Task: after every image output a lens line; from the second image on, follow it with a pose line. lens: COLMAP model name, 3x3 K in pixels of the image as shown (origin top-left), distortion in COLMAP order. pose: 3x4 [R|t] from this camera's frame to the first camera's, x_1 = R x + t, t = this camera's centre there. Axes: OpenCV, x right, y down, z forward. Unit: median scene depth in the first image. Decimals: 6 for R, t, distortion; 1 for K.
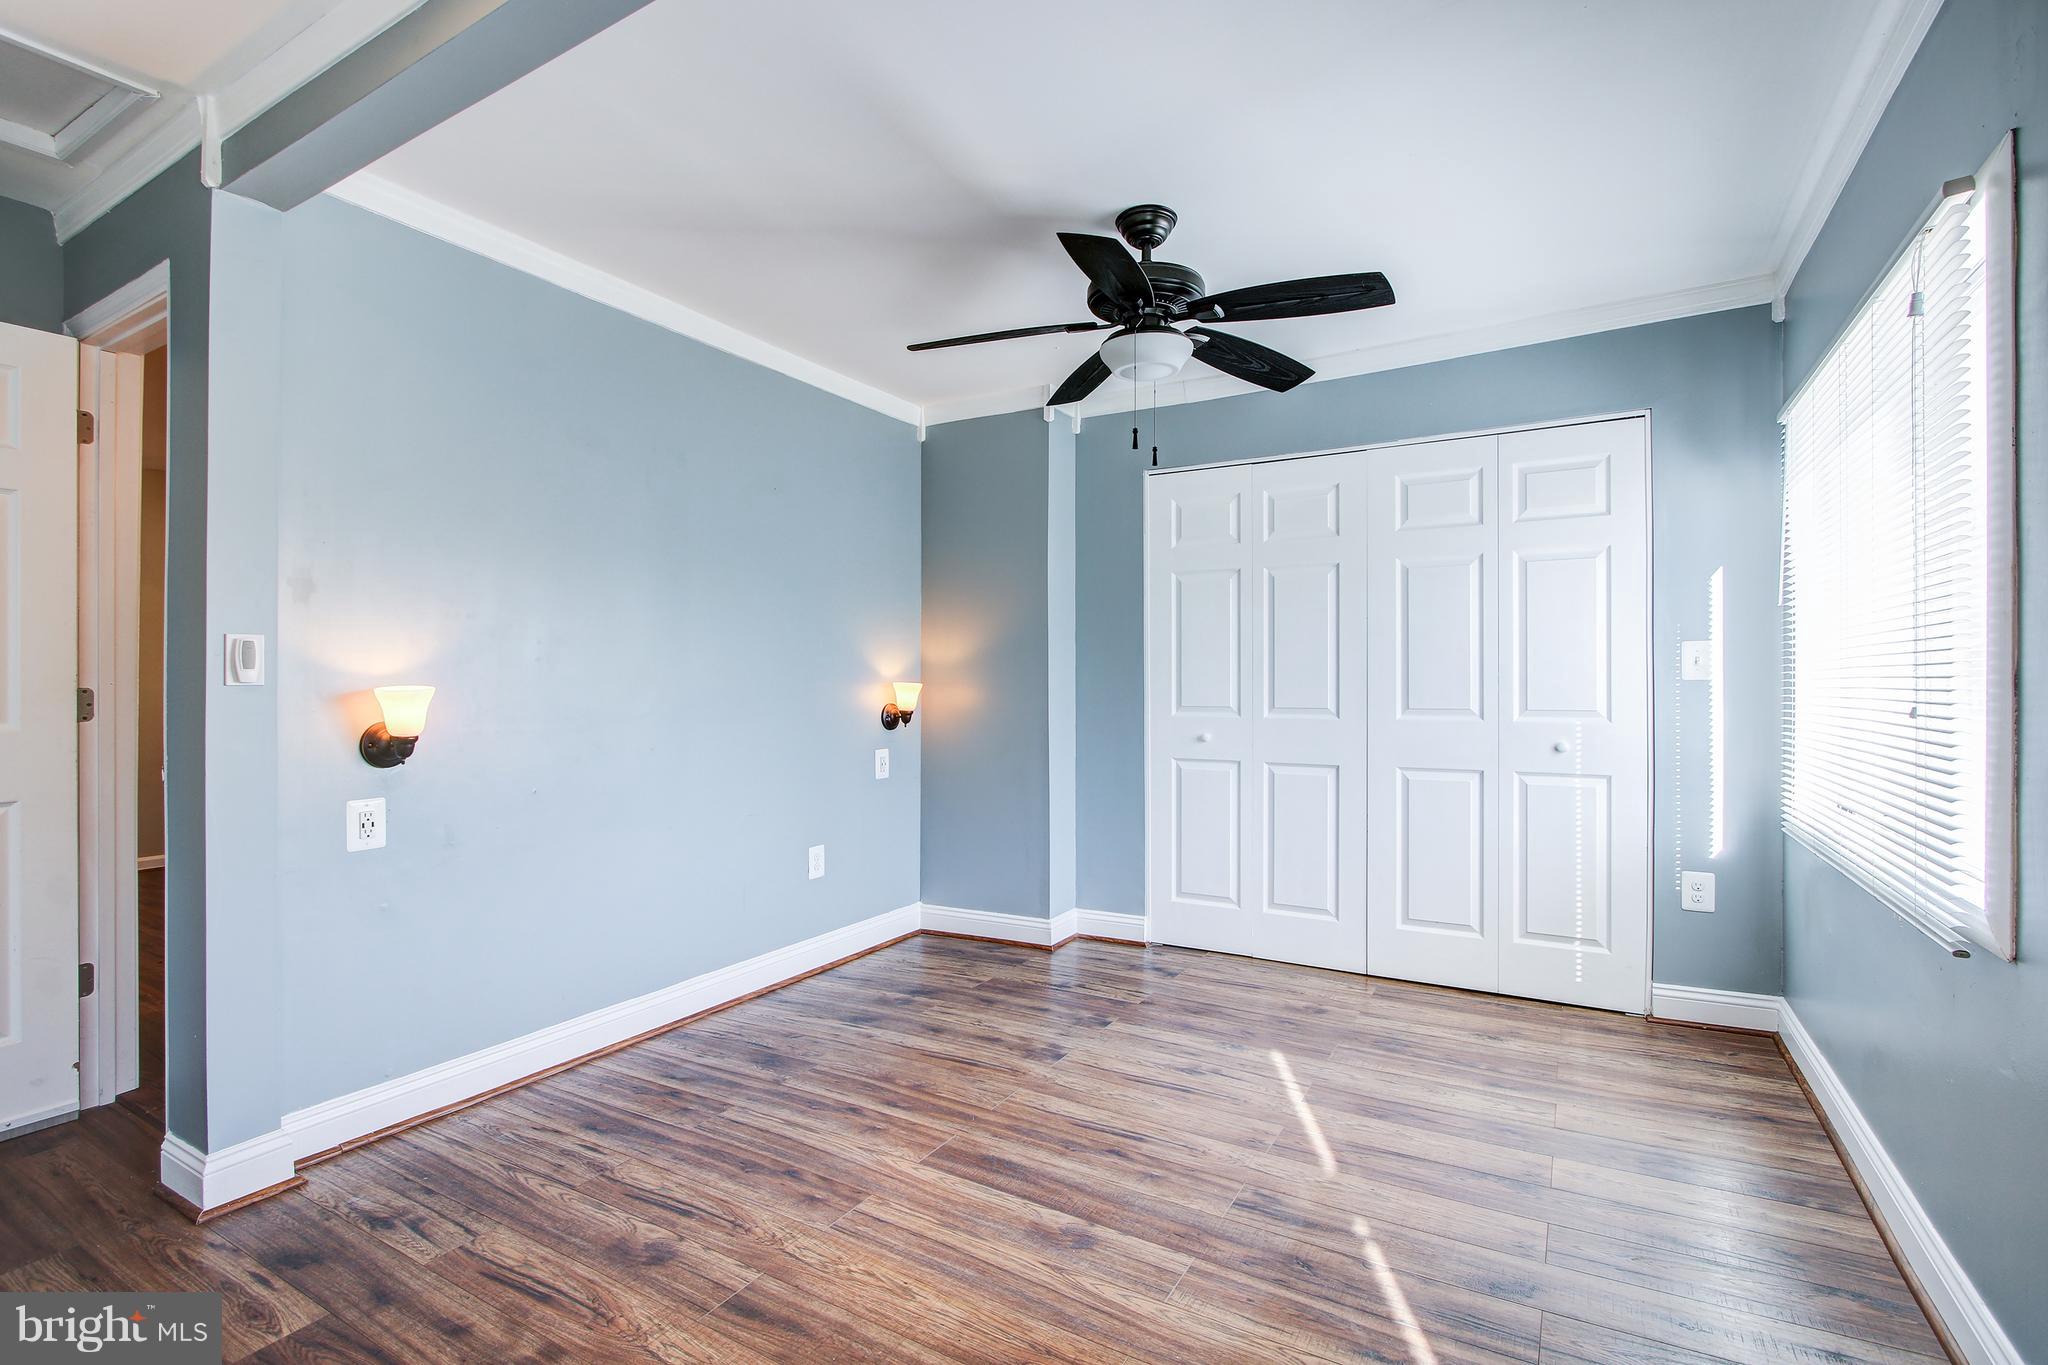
lens RADIAL K [[958.6, 0, 1049.4], [0, 958.6, 677.4], [0, 0, 1]] dist [-0.003318, 0.000239]
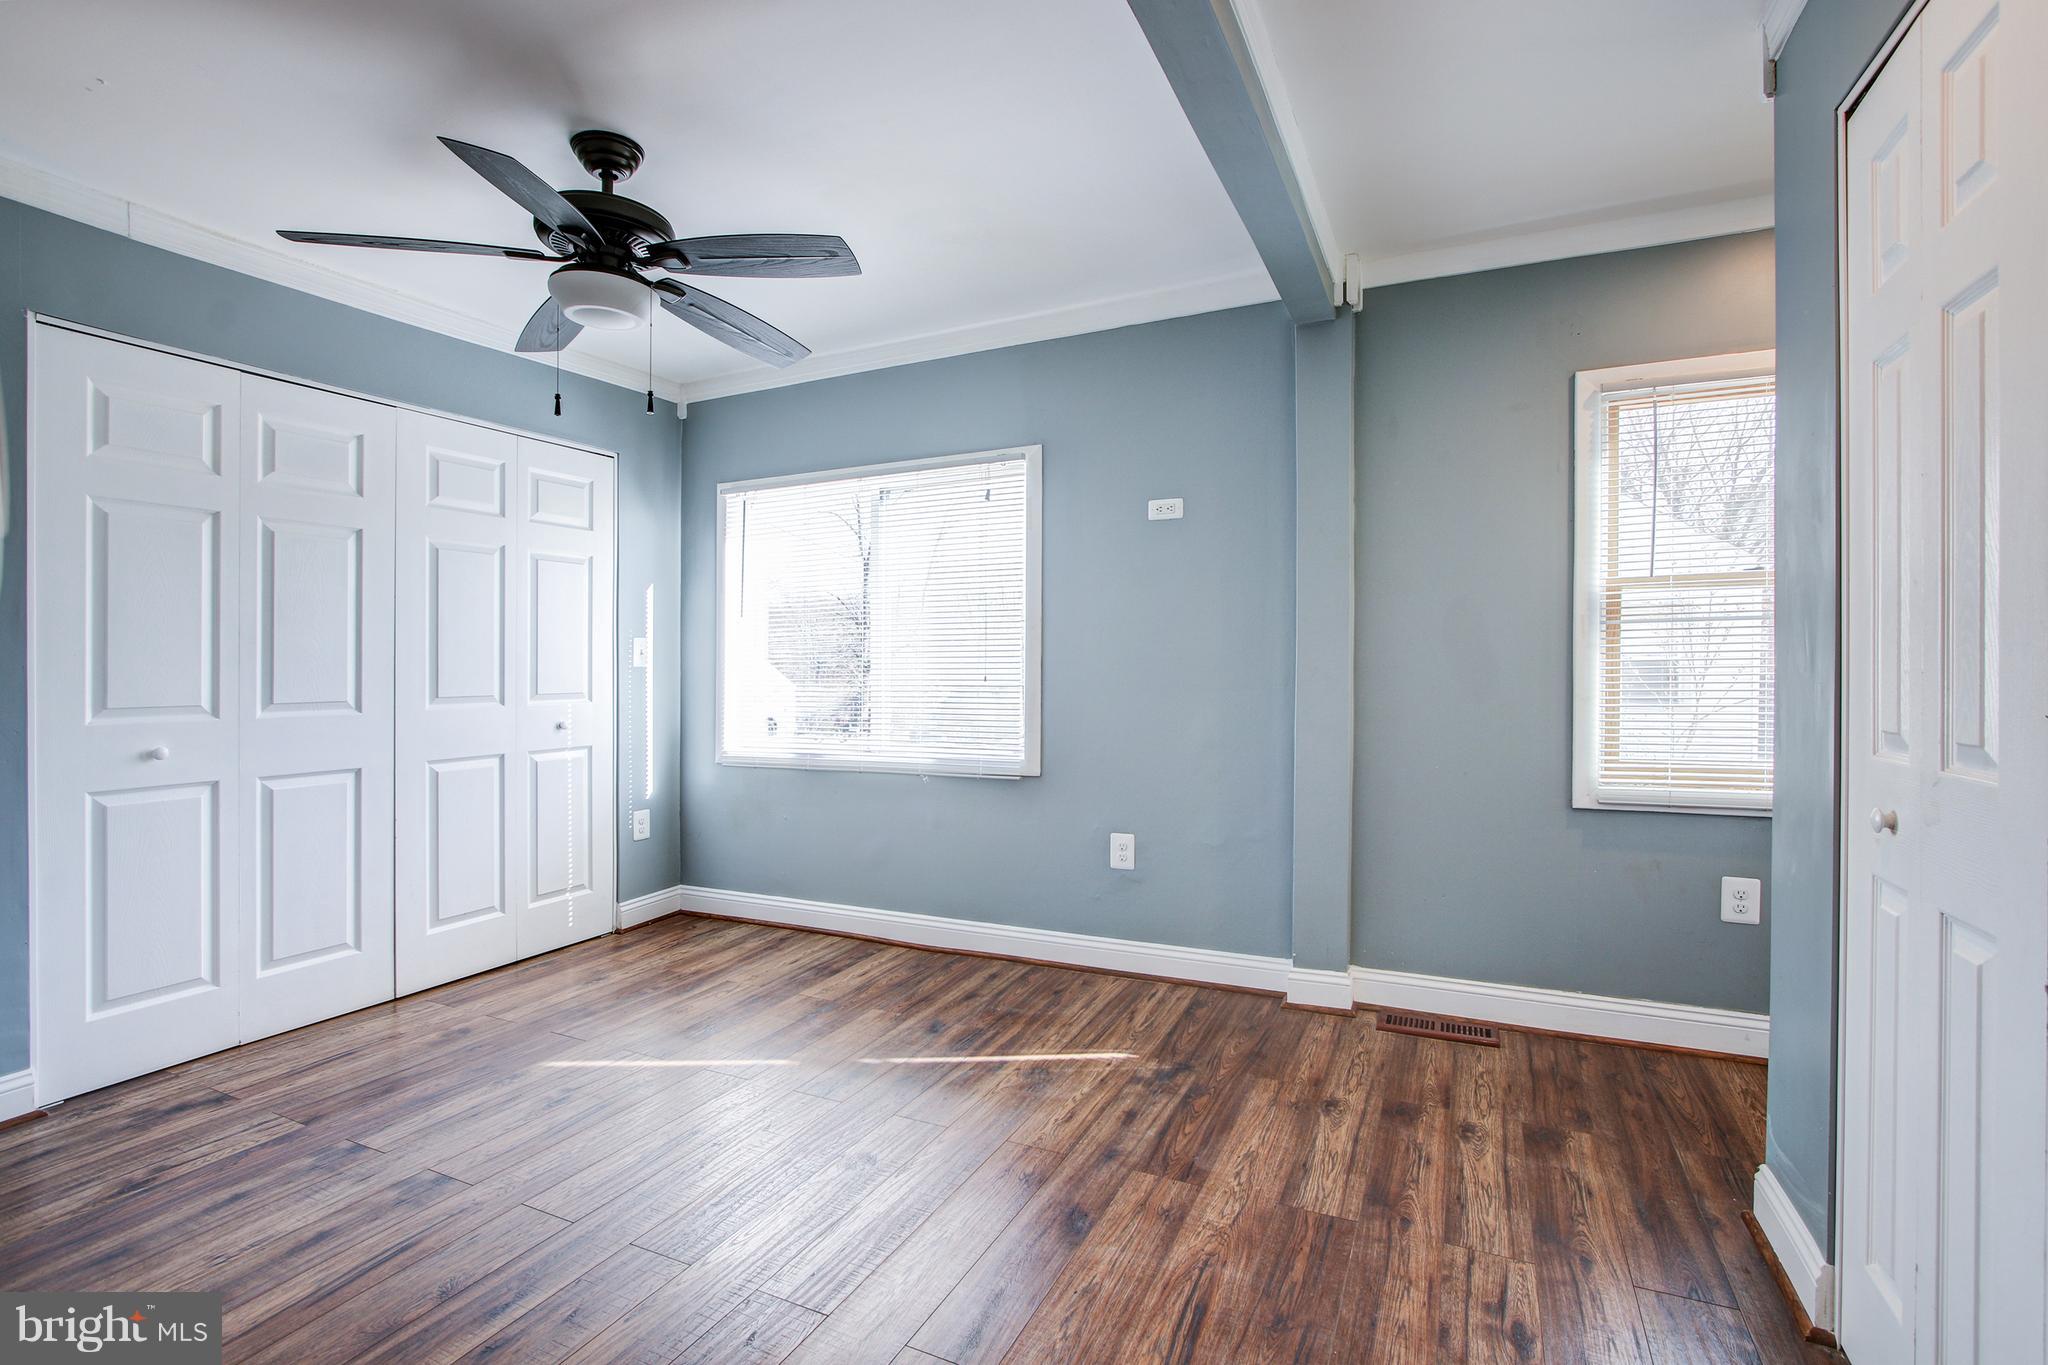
lens RADIAL K [[949.1, 0, 1018.1], [0, 949.1, 694.3], [0, 0, 1]] dist [-0.001012, 0.000585]
pose [[-0.069111, -0.026305, 0.997262, -0.745418], [0.003121, 0.999642, 0.026584, 0.008049], [-0.997604, 0.004950, -0.069004, 0.621693]]
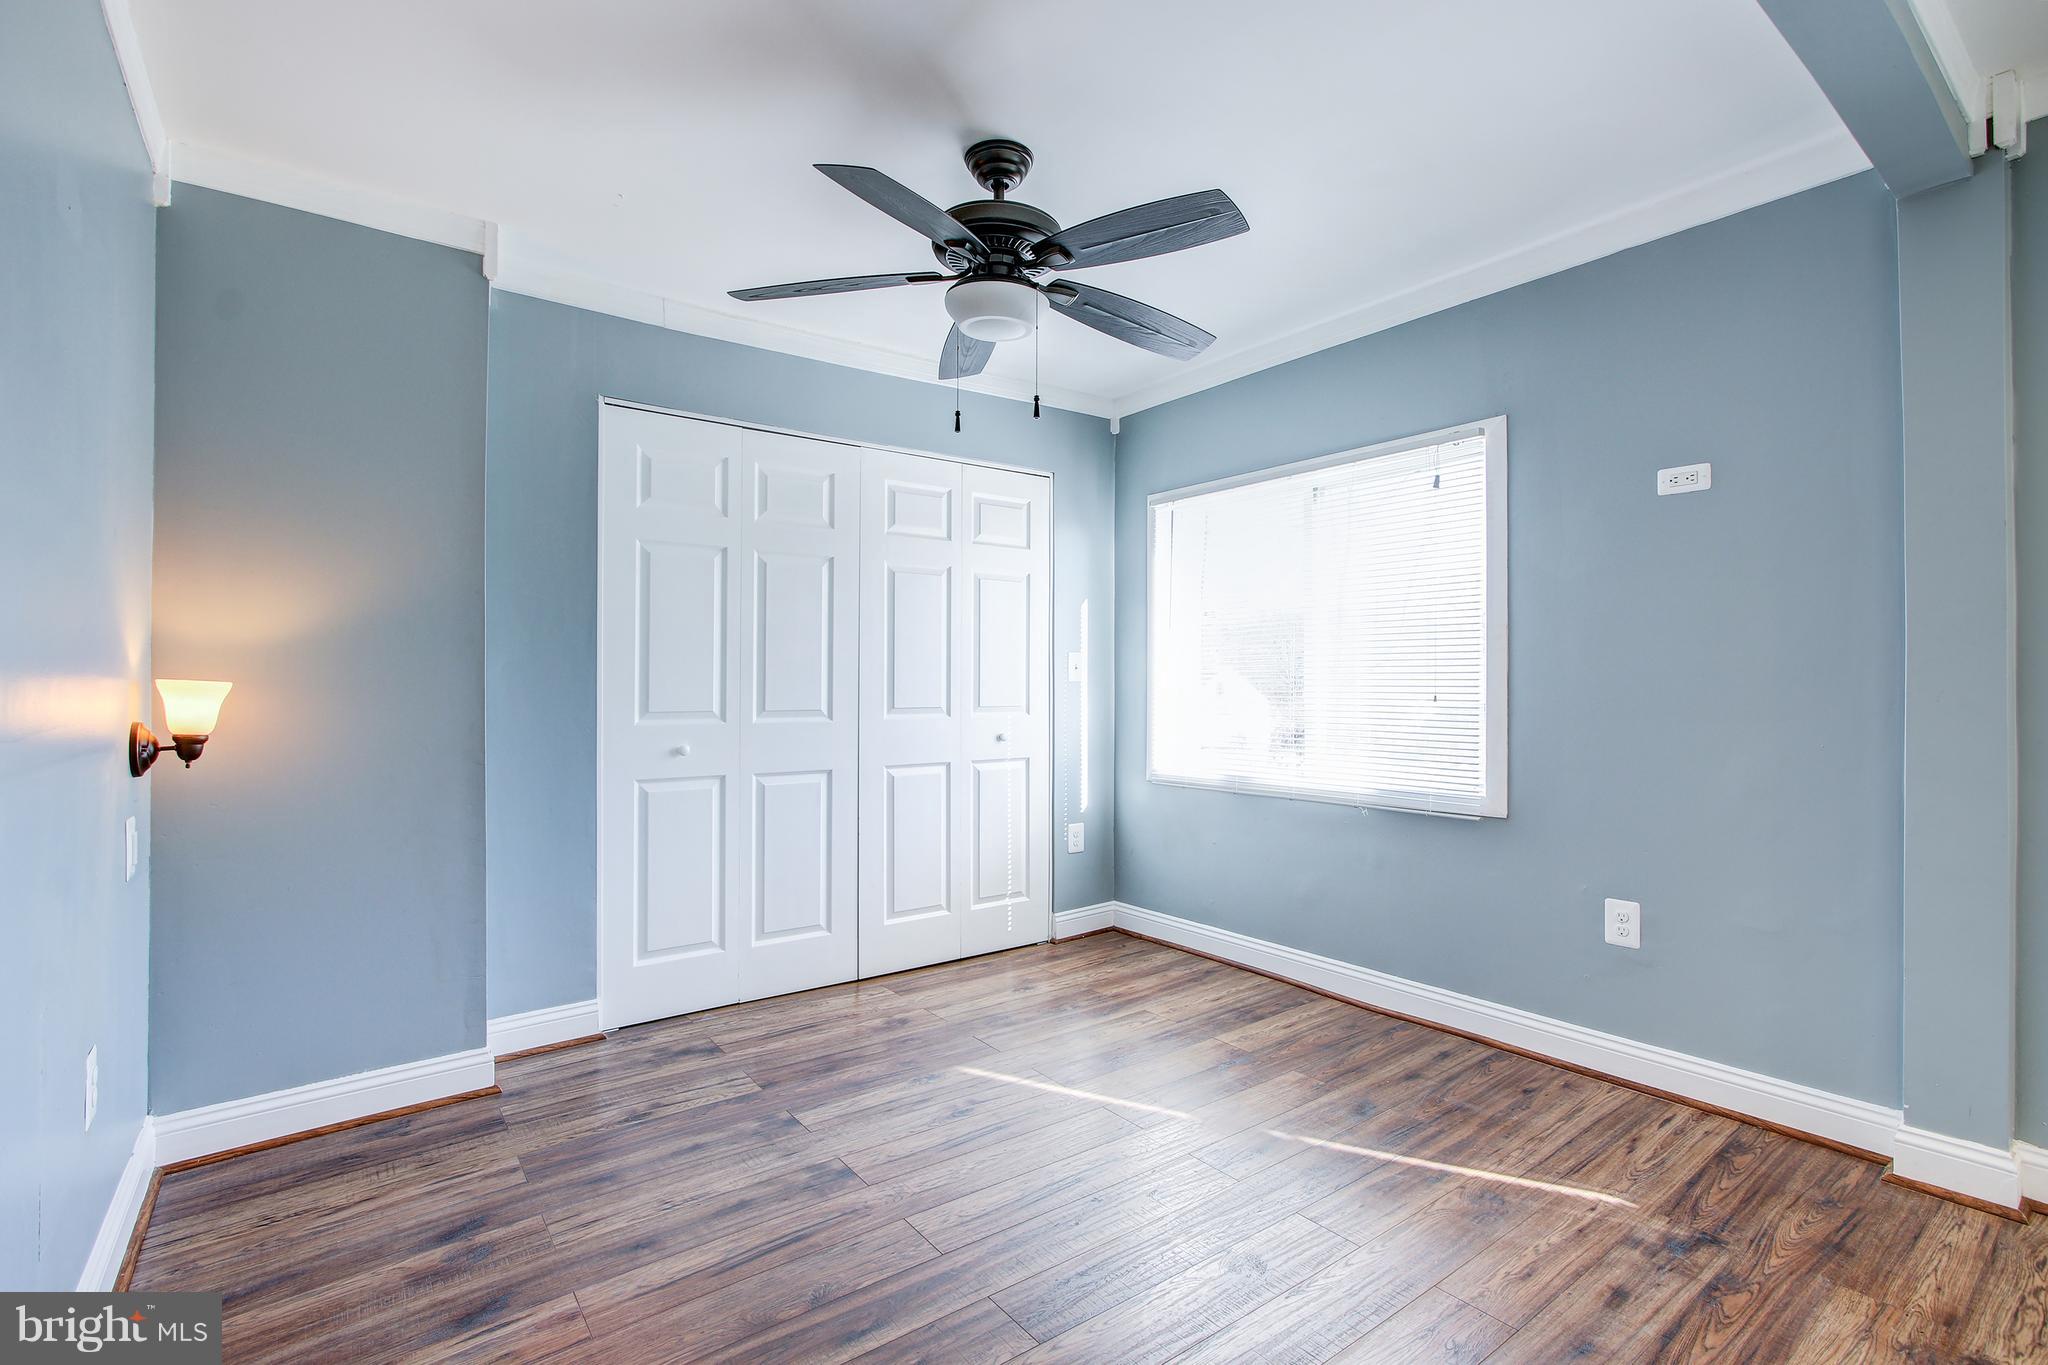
lens RADIAL K [[946.9, 0, 1054.3], [0, 946.9, 672.3], [0, 0, 1]] dist [-0.008518, 0.001428]
pose [[0.377963, 0.014352, 0.925710, -0.637999], [-0.006742, 0.999896, -0.012750, 0.007544], [-0.925796, -0.001423, 0.378020, 0.575824]]
